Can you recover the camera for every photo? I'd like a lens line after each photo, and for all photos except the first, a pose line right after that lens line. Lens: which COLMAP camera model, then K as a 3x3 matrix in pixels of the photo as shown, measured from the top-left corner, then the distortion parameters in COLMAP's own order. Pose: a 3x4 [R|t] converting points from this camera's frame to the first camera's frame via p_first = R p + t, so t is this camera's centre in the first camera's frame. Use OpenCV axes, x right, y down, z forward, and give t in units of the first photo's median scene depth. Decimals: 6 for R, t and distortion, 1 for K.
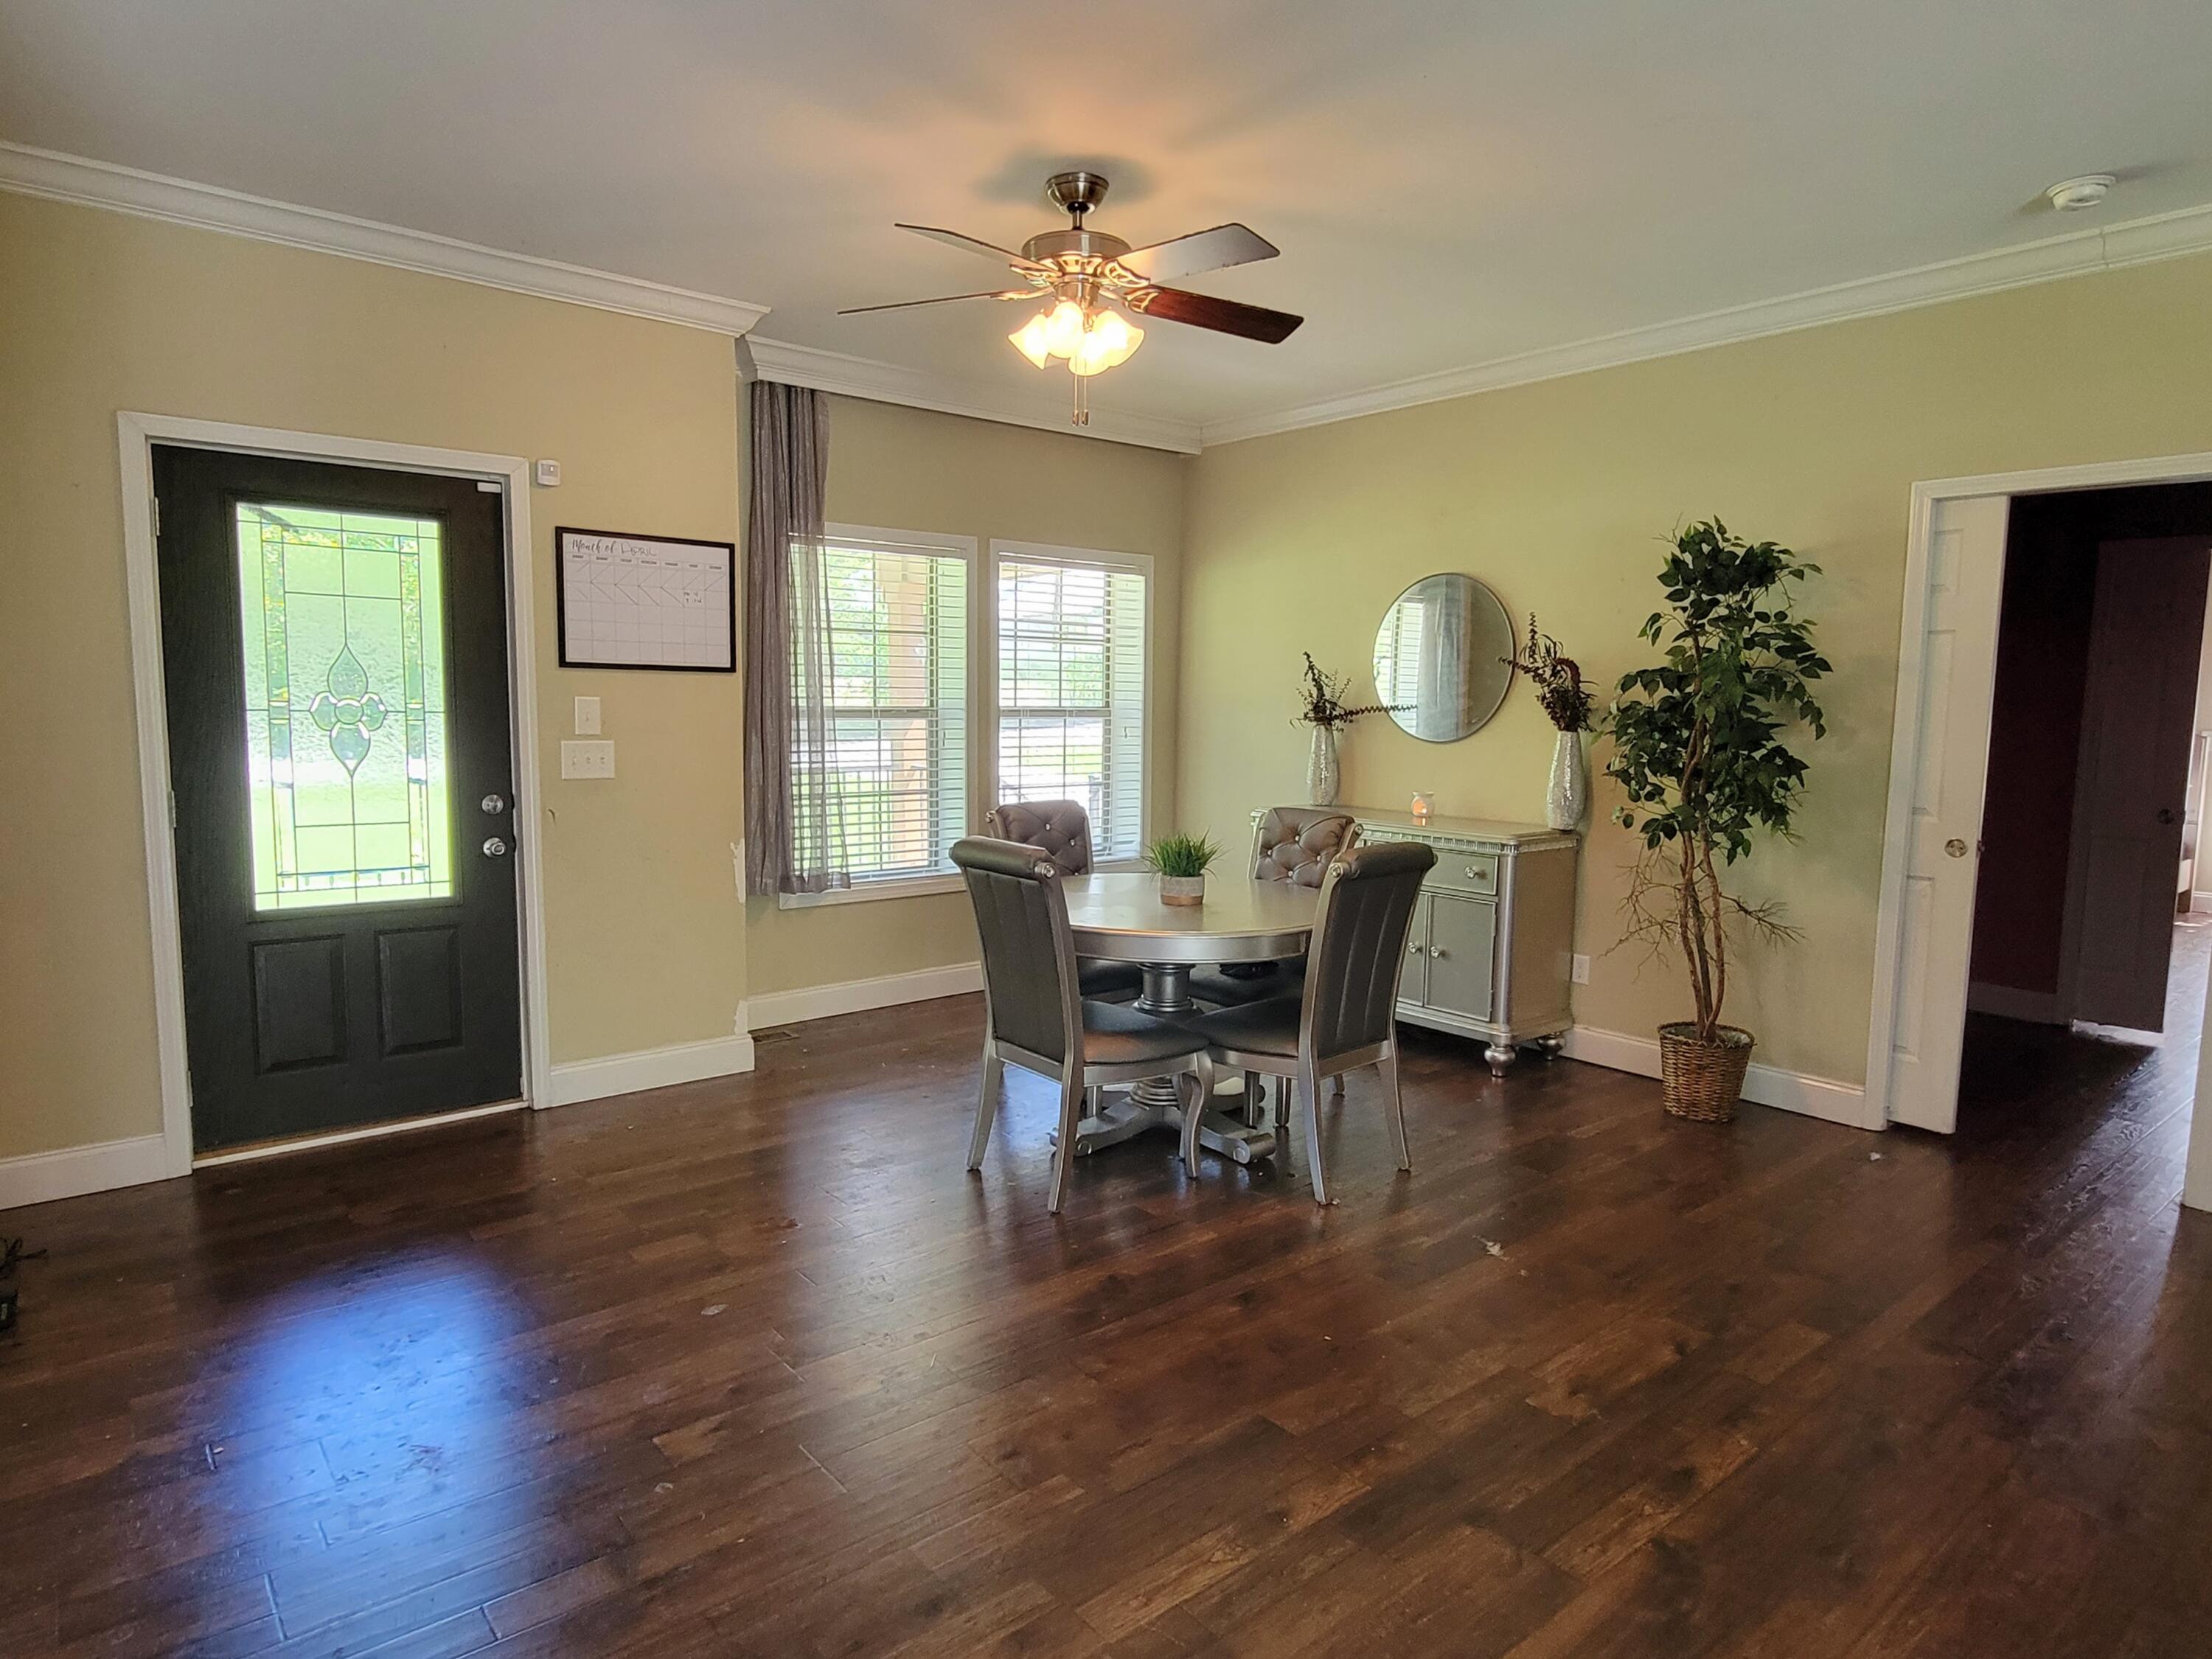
lens RADIAL K [[1294.2, 0, 1106.0], [0, 1294.2, 829.5], [0, 0, 1]] dist [0.001694, 0.000150]
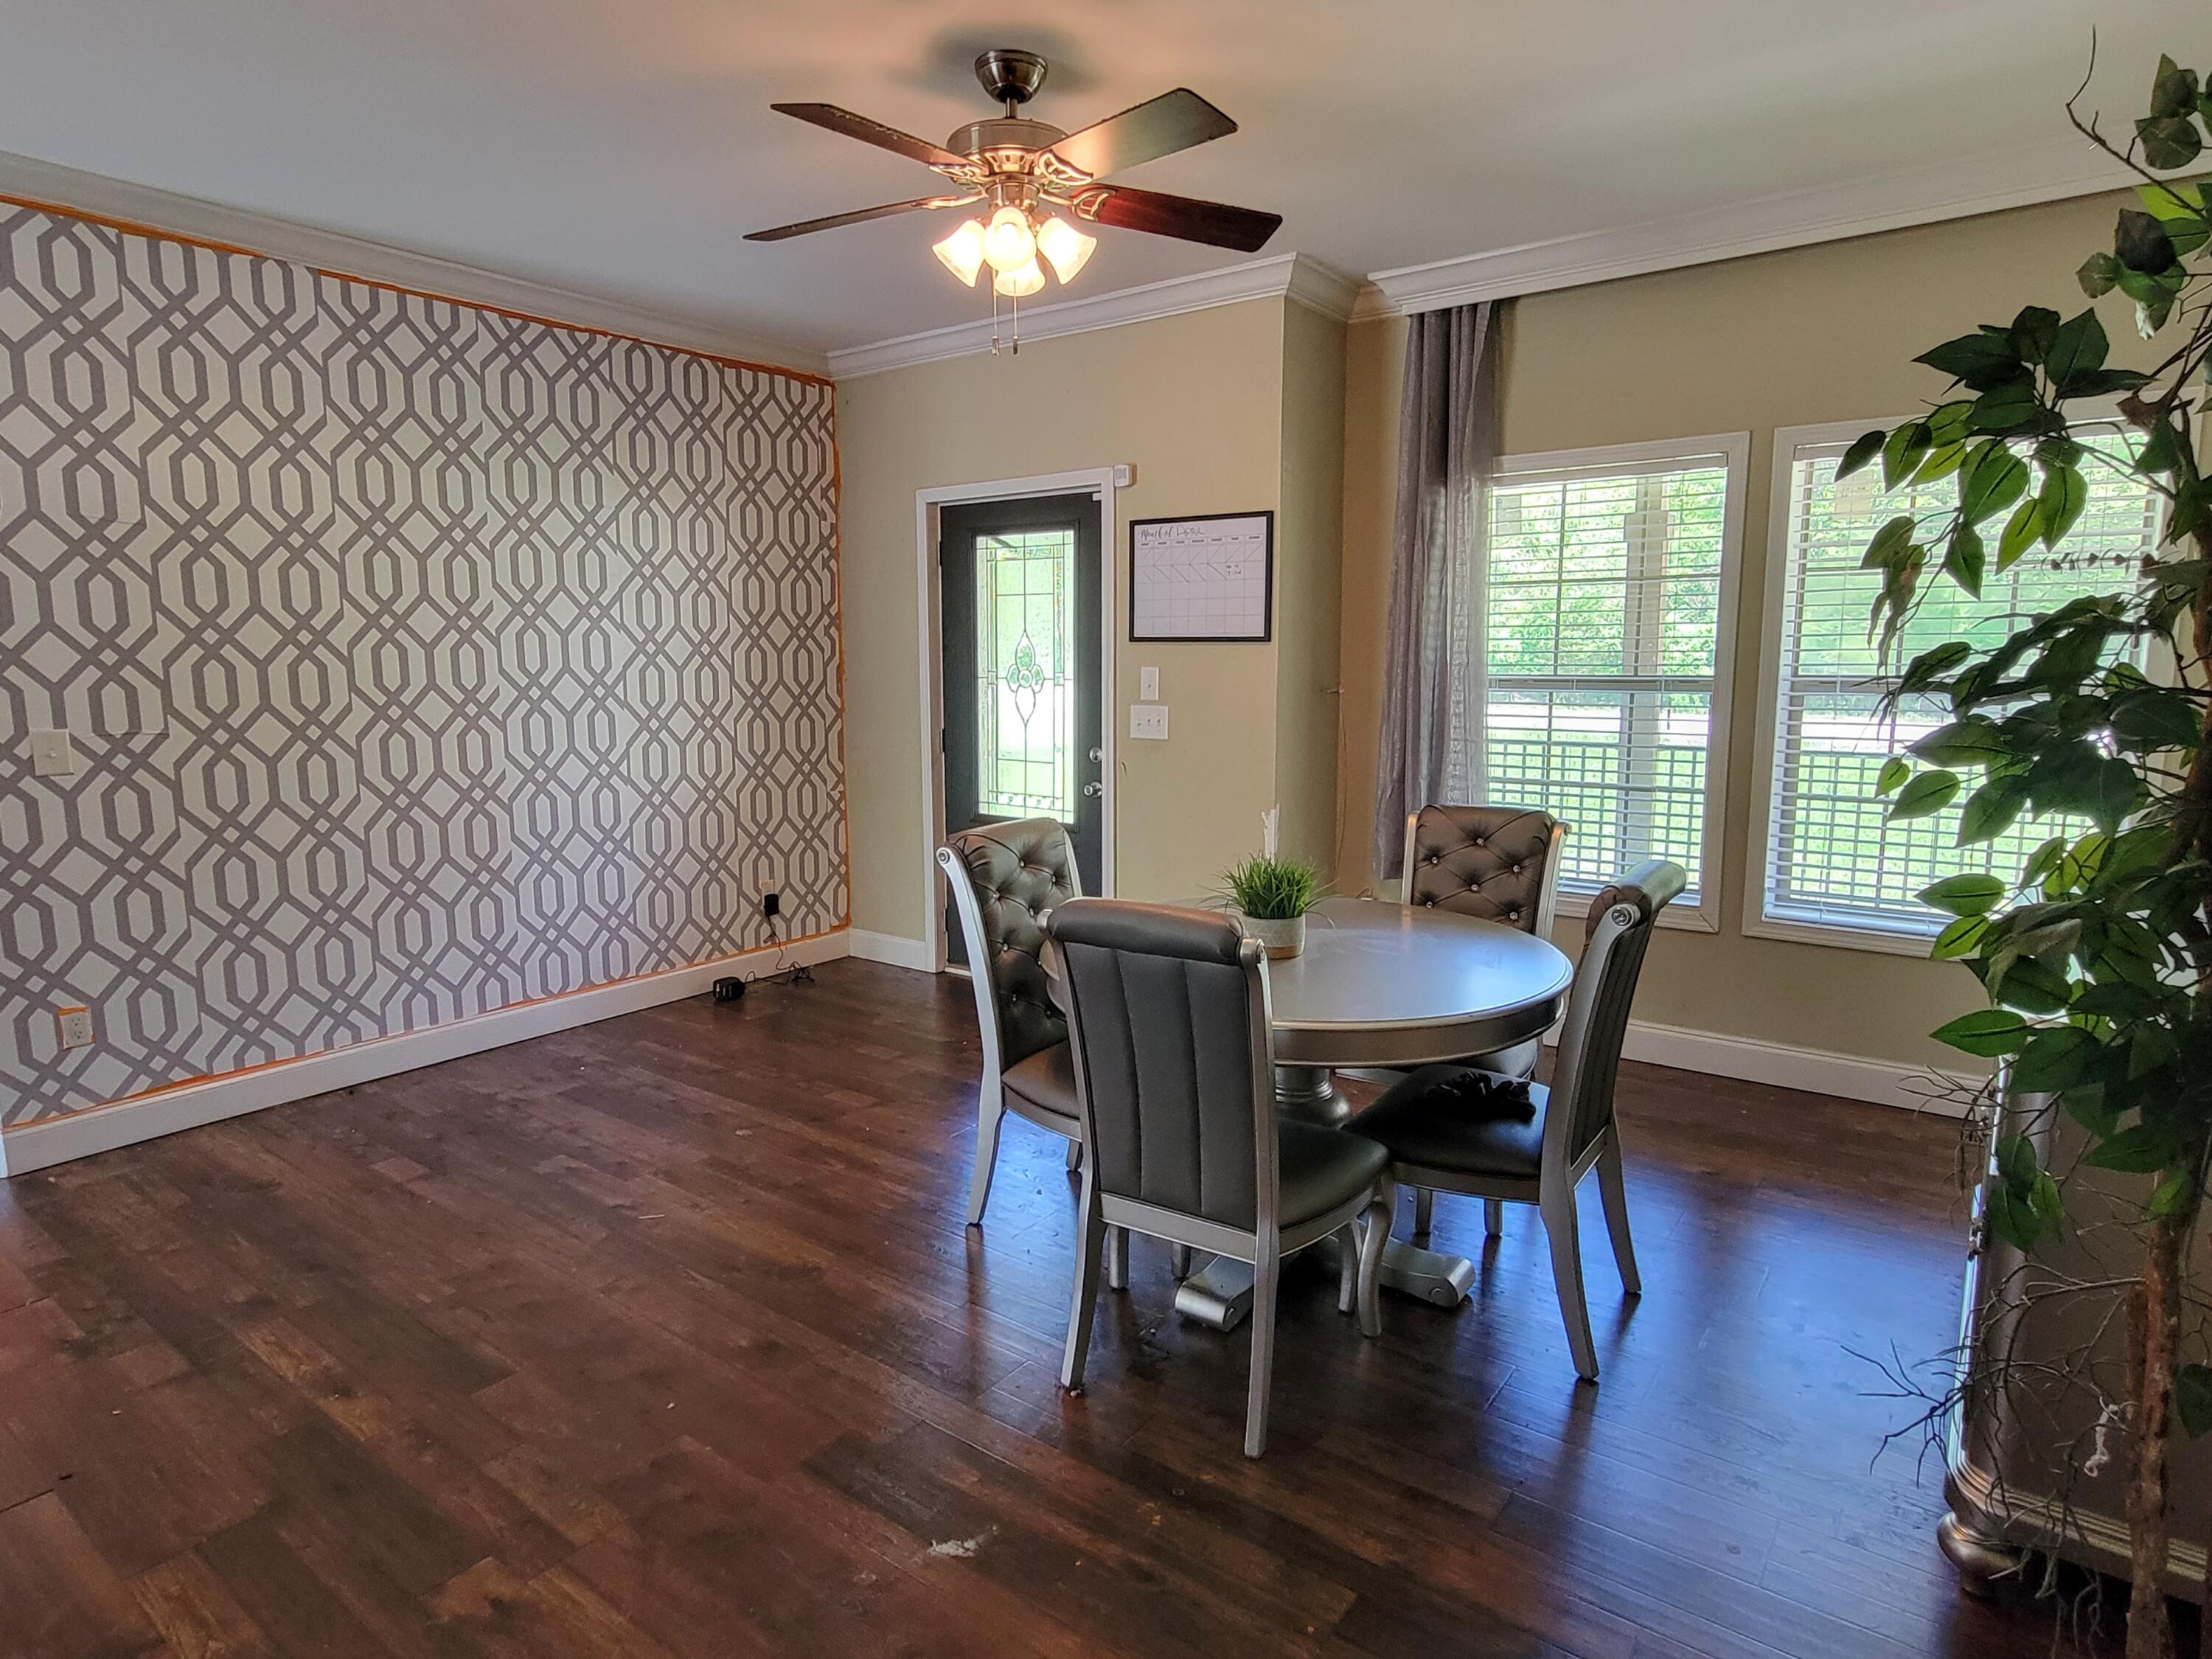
lens RADIAL K [[1239.5, 0, 1103.6], [0, 1239.5, 843.7], [0, 0, 1]] dist [-0.002362, -0.002183]
pose [[0.230716, 0.135891, -0.963485, 0.718057], [-0.091085, 0.988868, 0.117660, -0.079330], [0.968748, 0.060613, 0.240526, 0.762597]]
